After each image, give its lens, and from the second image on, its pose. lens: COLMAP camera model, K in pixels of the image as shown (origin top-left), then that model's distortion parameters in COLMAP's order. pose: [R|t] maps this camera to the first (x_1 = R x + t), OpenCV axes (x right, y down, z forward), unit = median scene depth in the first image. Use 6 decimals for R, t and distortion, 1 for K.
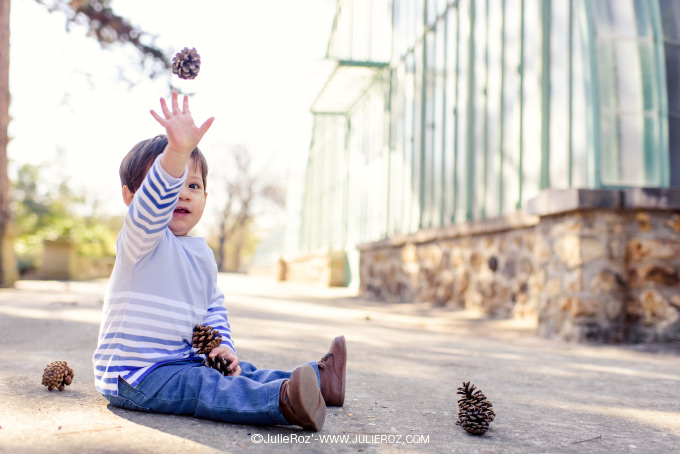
lens RADIAL K [[691.0, 0, 340.0], [0, 691.0, 227.0], [0, 0, 1]] dist [0.004533, -0.009575]
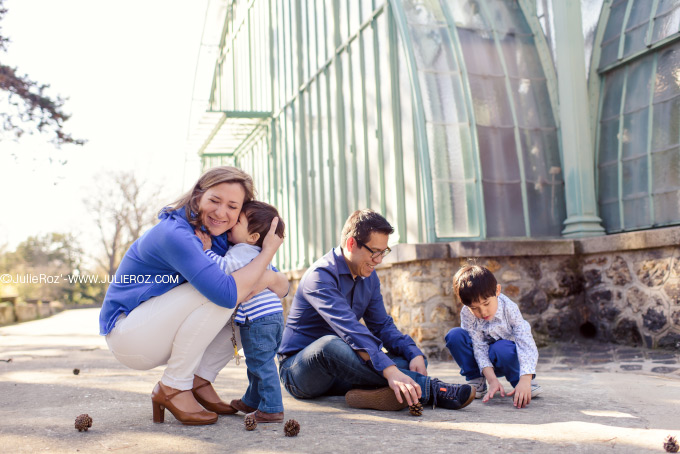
lens RADIAL K [[662.0, 0, 349.6], [0, 662.0, 243.5], [0, 0, 1]] dist [-0.001070, -0.008384]
pose [[0.983466, -0.048168, 0.174570, -0.001487], [0.050251, 0.998708, -0.007528, -0.046890], [-0.173982, 0.016175, 0.984616, -0.189886]]
